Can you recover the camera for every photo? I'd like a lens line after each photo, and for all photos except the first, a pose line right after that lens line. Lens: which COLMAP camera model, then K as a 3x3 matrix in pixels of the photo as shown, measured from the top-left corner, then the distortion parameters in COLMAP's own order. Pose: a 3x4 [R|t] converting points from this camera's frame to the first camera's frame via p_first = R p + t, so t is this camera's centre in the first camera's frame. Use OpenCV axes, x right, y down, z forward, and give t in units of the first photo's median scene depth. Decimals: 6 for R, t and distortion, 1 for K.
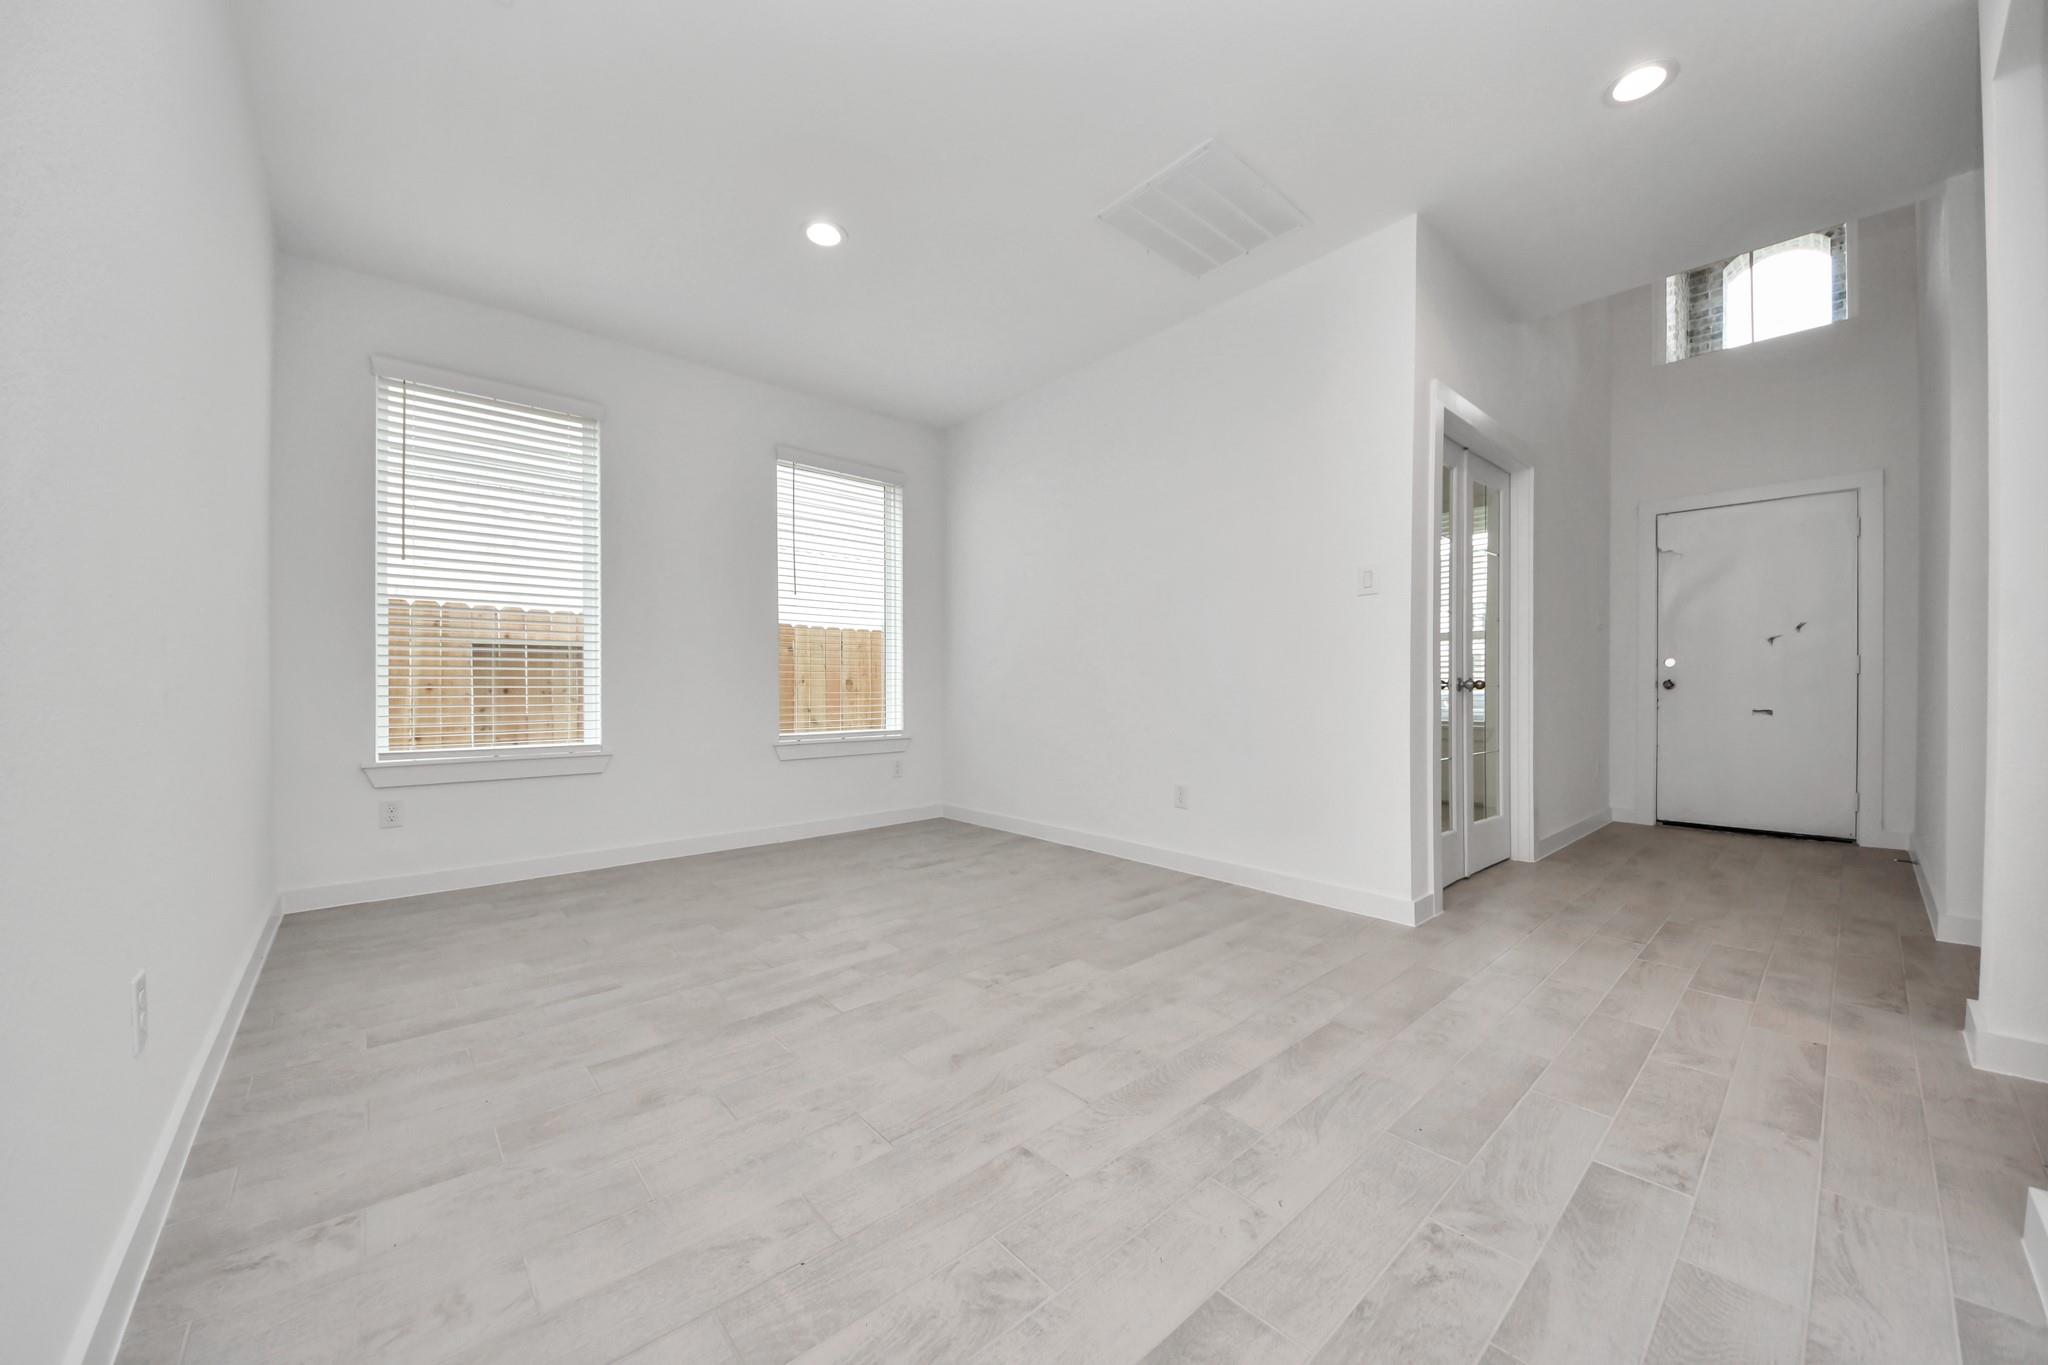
lens RADIAL K [[730.9, 0, 1022.5], [0, 730.9, 686.4], [0, 0, 1]] dist [0.048212, -0.033176]
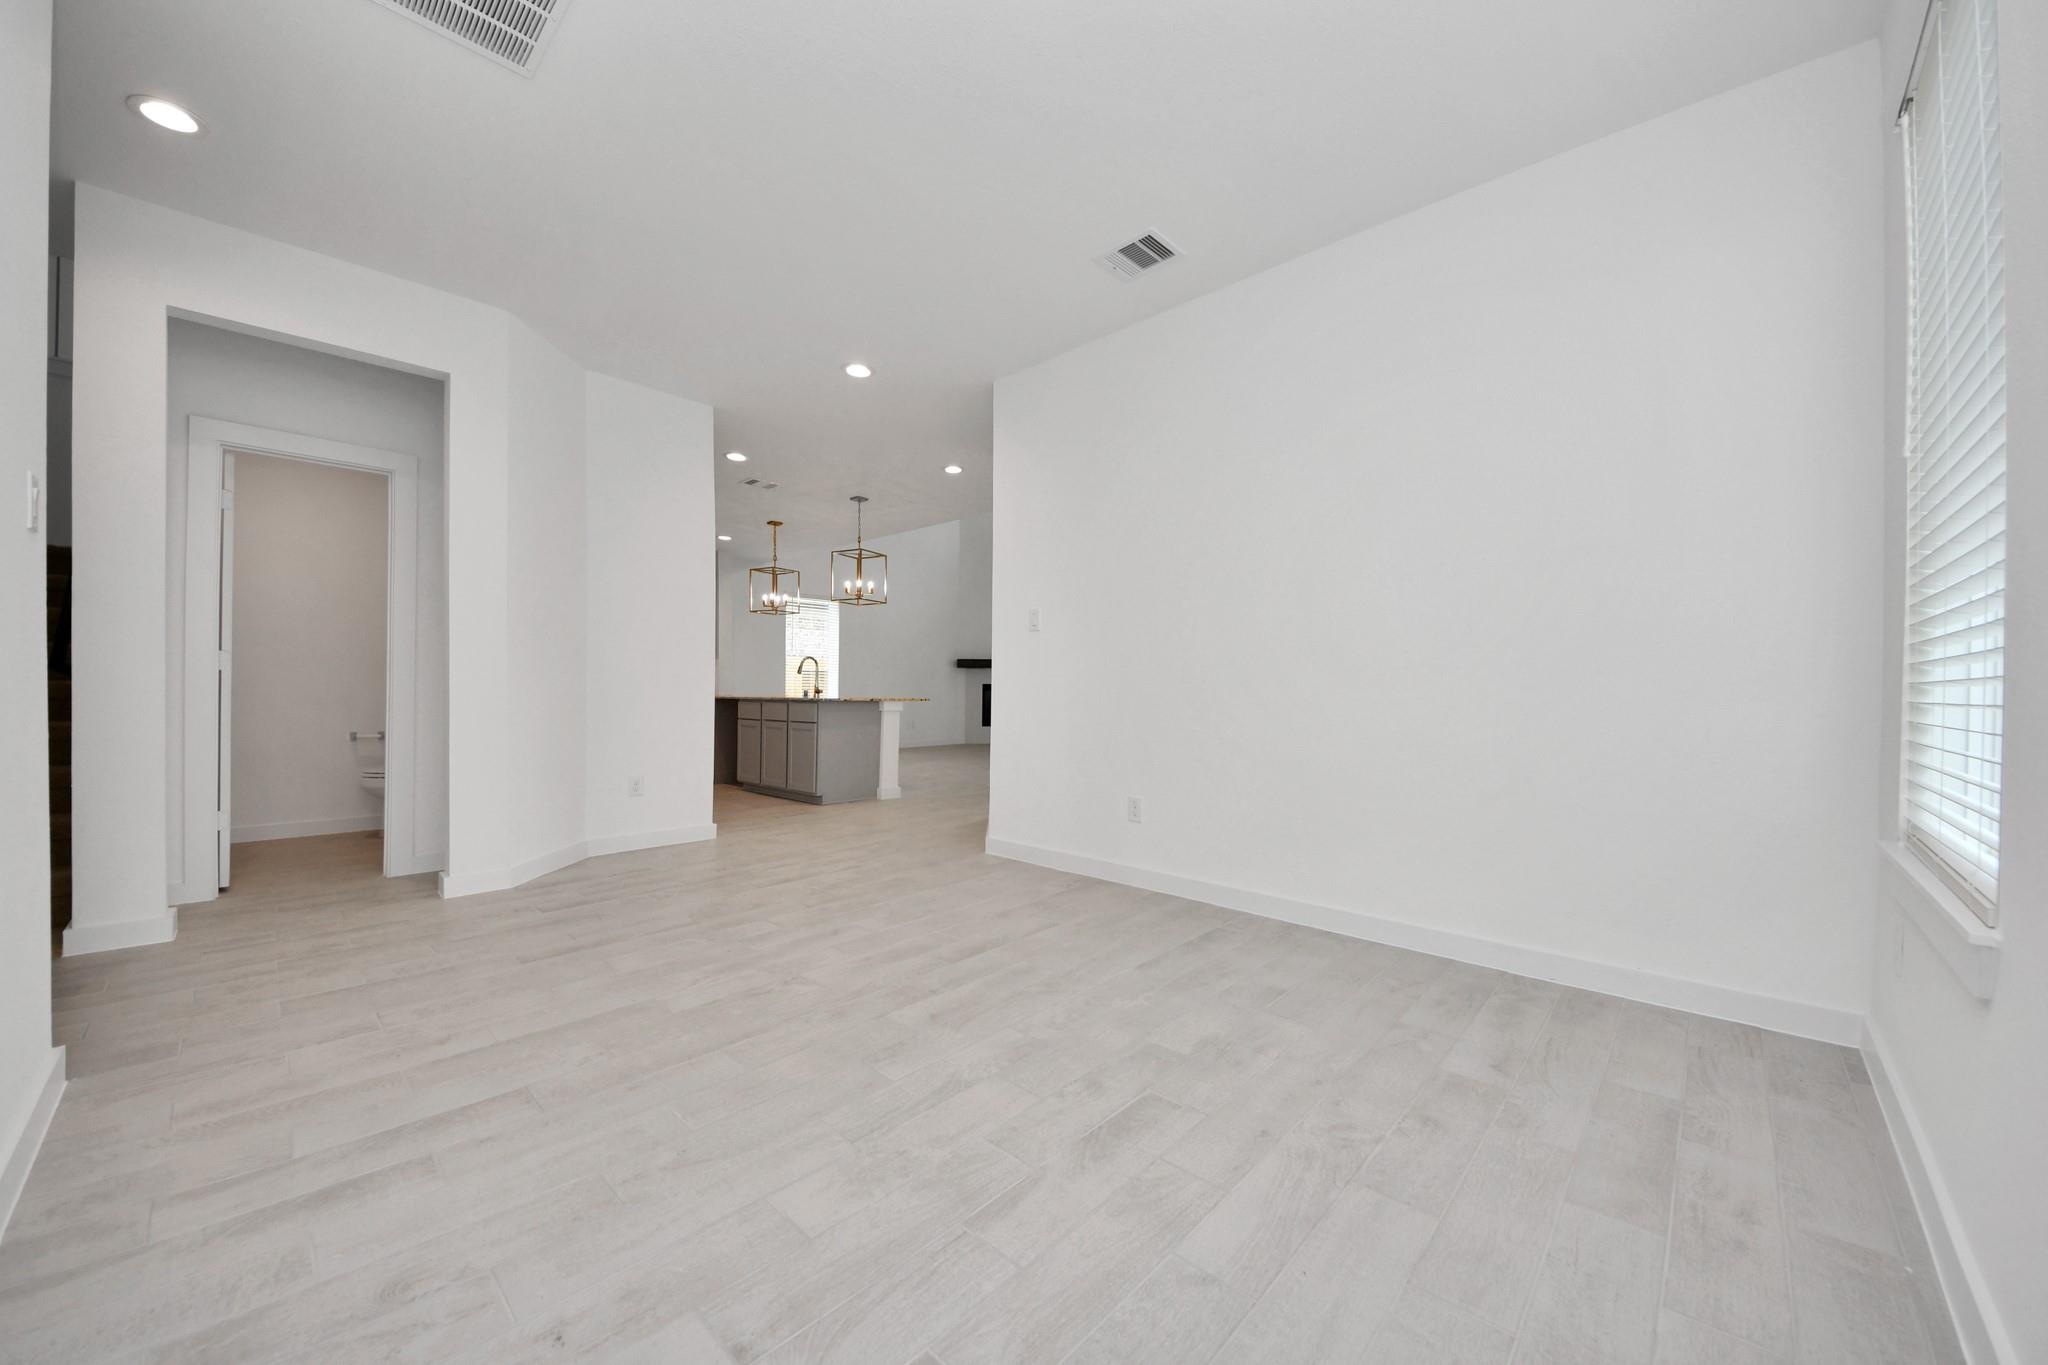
lens RADIAL K [[730.9, 0, 1022.5], [0, 730.9, 686.4], [0, 0, 1]] dist [0.048212, -0.033176]
pose [[-0.995718, -0.001171, -0.092436, -0.284268], [-0.000310, 0.999956, -0.009337, -0.005837], [0.092442, -0.009269, -0.995675, 2.175464]]
